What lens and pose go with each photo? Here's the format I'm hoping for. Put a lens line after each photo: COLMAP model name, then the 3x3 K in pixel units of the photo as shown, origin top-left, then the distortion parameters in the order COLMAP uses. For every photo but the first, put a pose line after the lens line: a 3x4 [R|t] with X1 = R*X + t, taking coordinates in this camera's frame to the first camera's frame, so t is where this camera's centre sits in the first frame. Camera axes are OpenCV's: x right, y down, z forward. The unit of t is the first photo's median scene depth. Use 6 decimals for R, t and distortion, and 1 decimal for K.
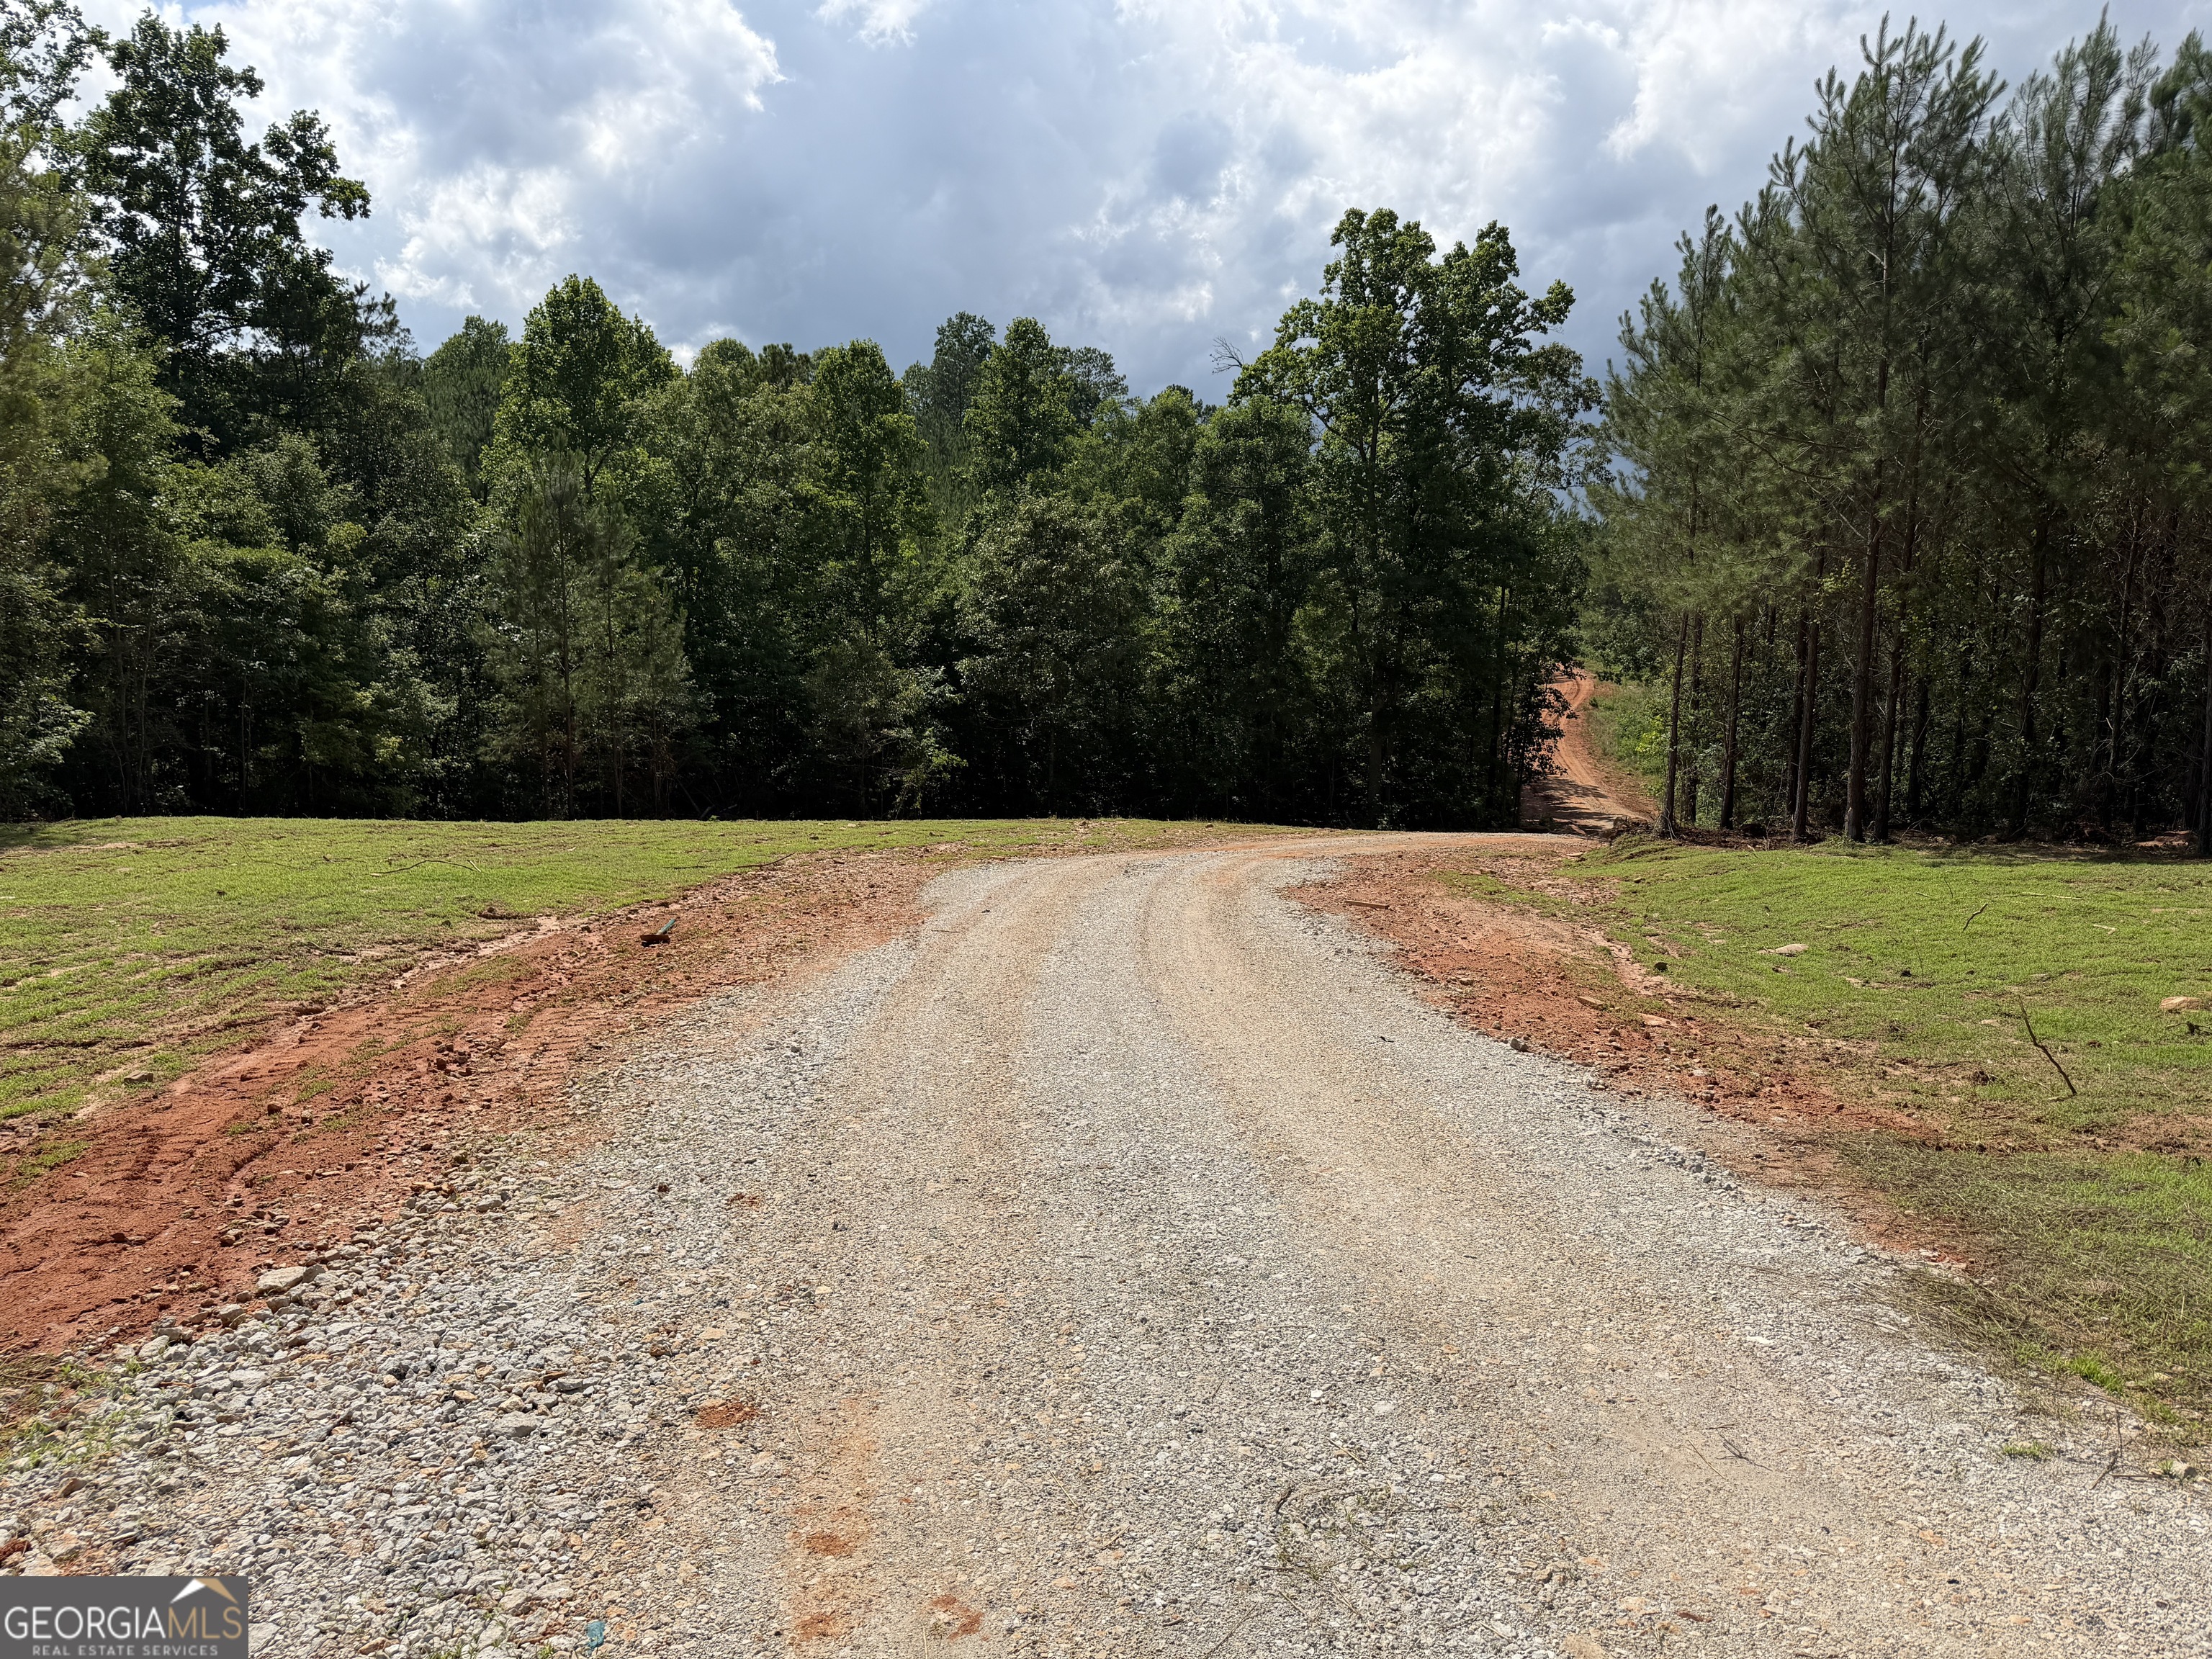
lens RADIAL K [[1568.5, 0, 1133.0], [0, 1568.5, 832.1], [0, 0, 1]] dist [0.137899, -0.199063]
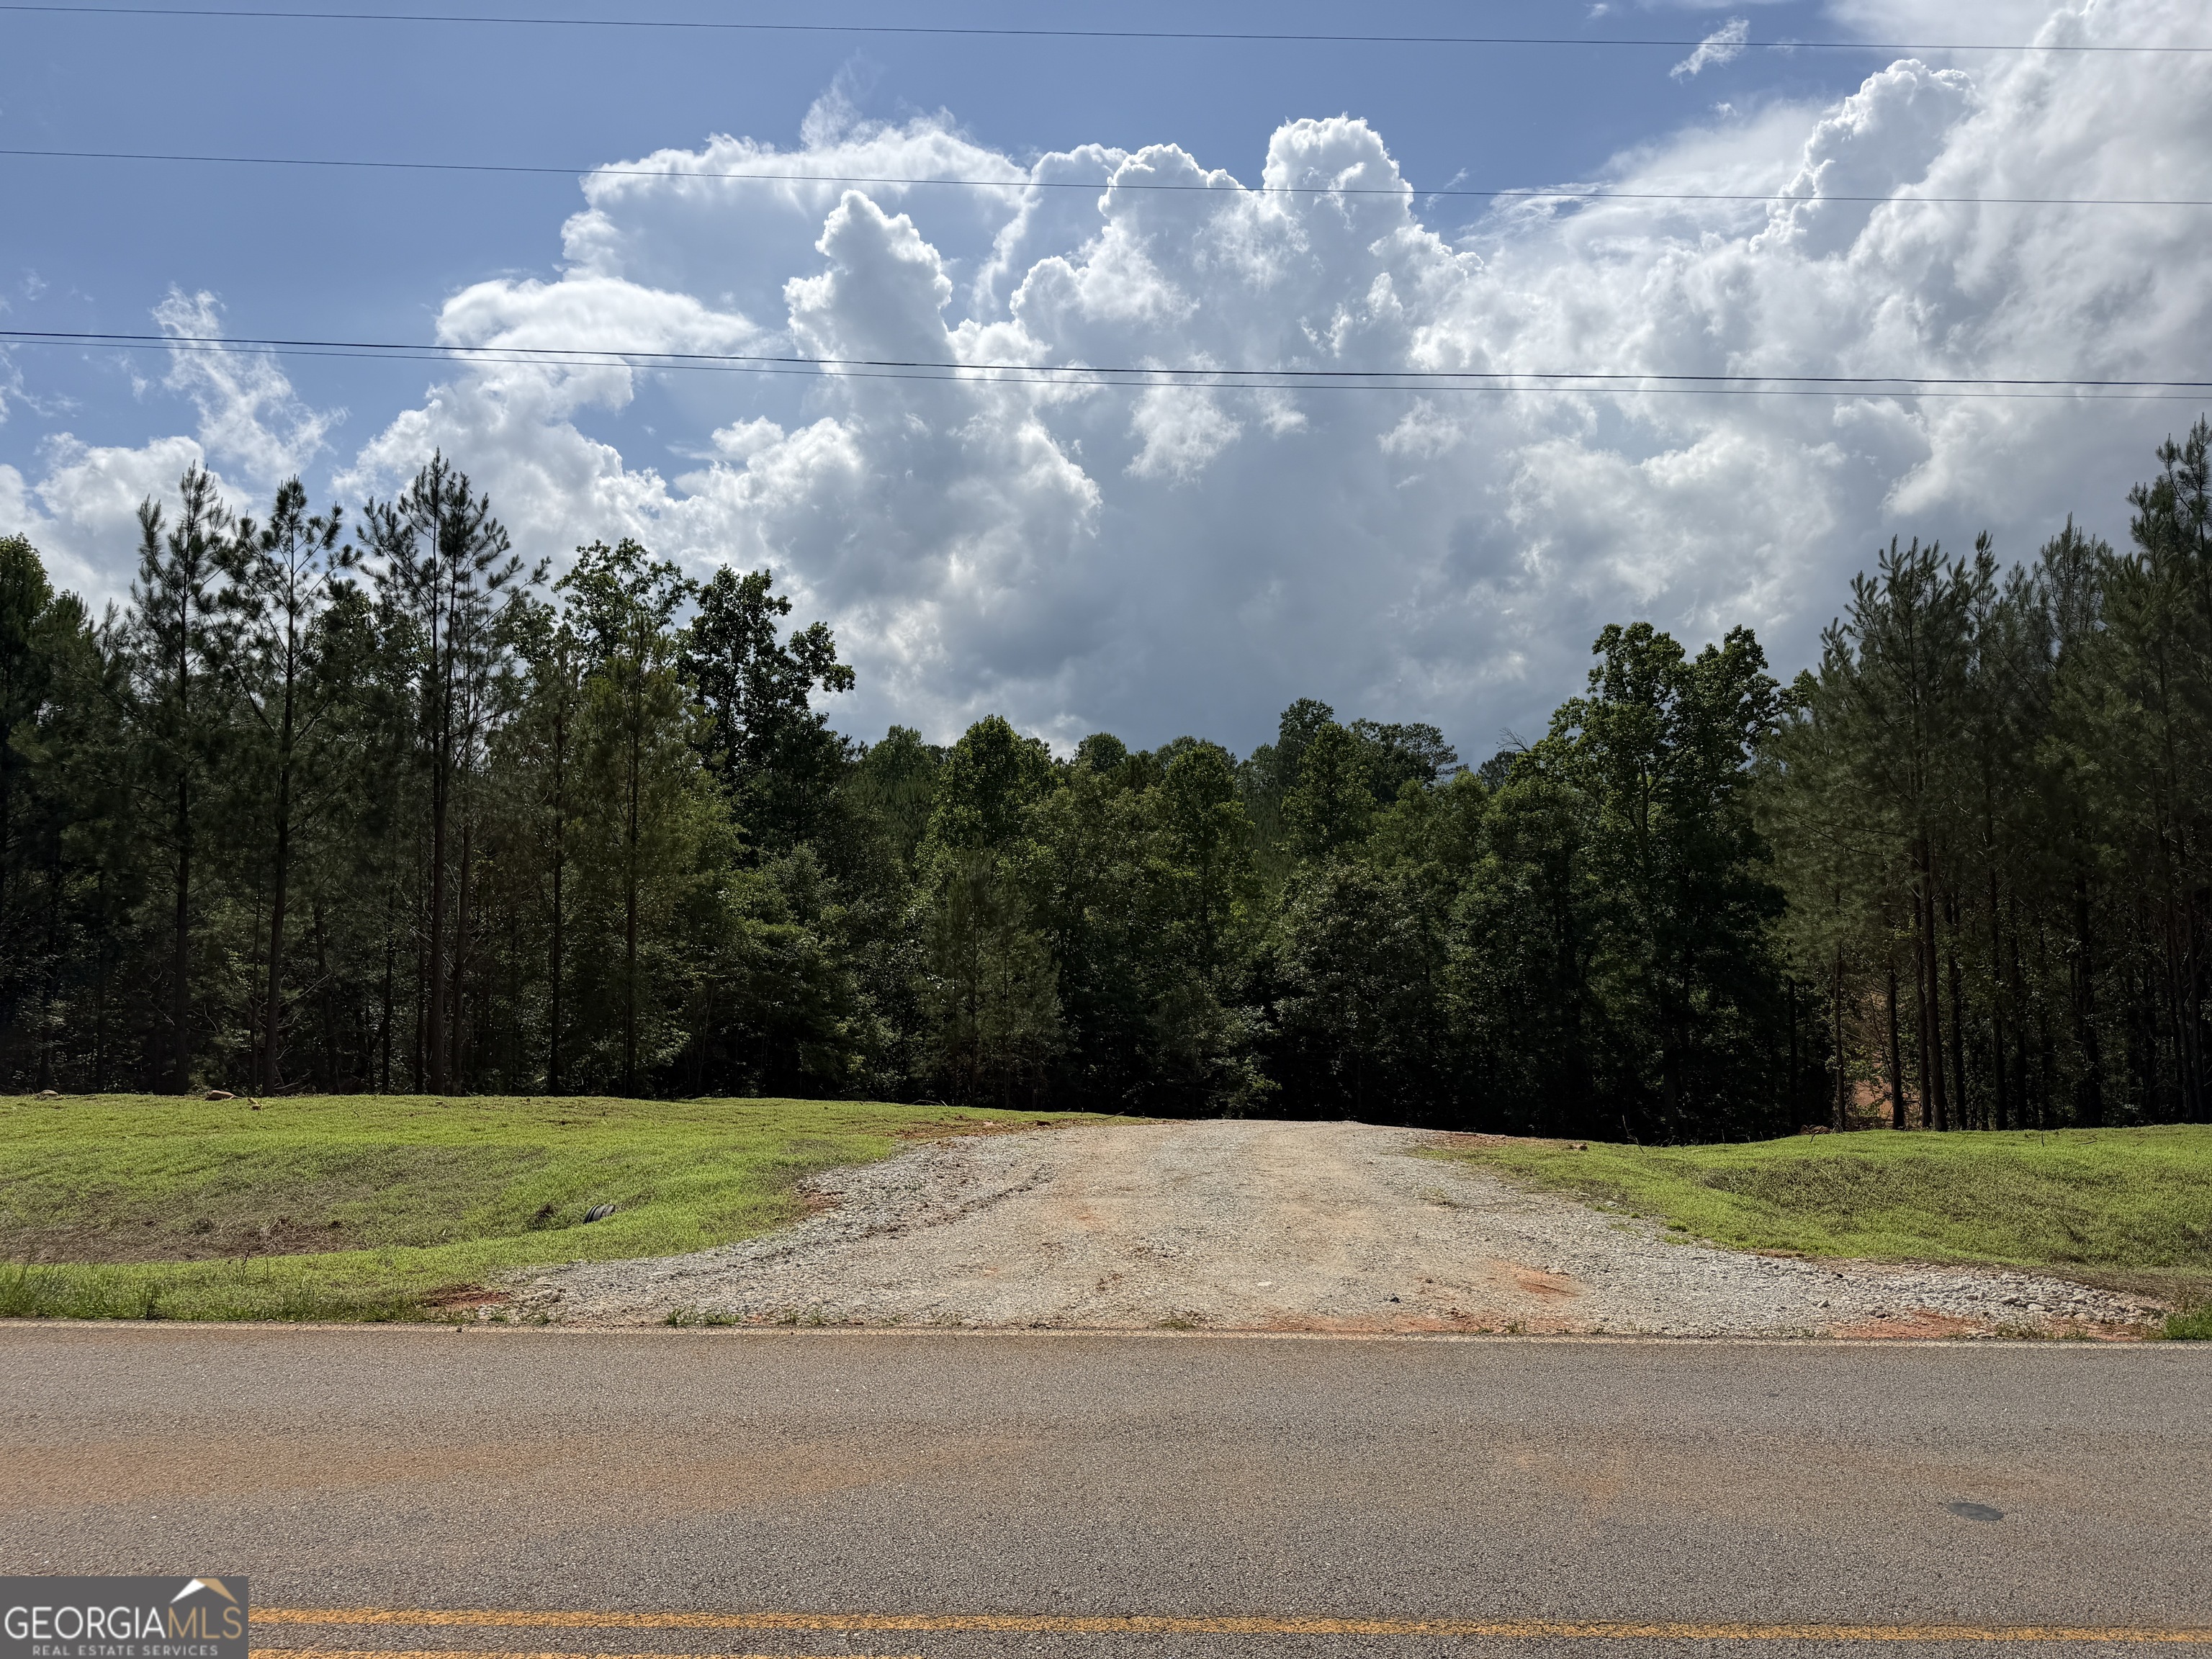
lens RADIAL K [[1568.5, 0, 1133.0], [0, 1568.5, 832.1], [0, 0, 1]] dist [0.137899, -0.199063]
pose [[0.975478, -0.029615, -0.218096, 0.047237], [-0.019312, 0.975568, -0.218847, 0.029021], [0.219248, 0.217693, 0.951073, -0.185202]]
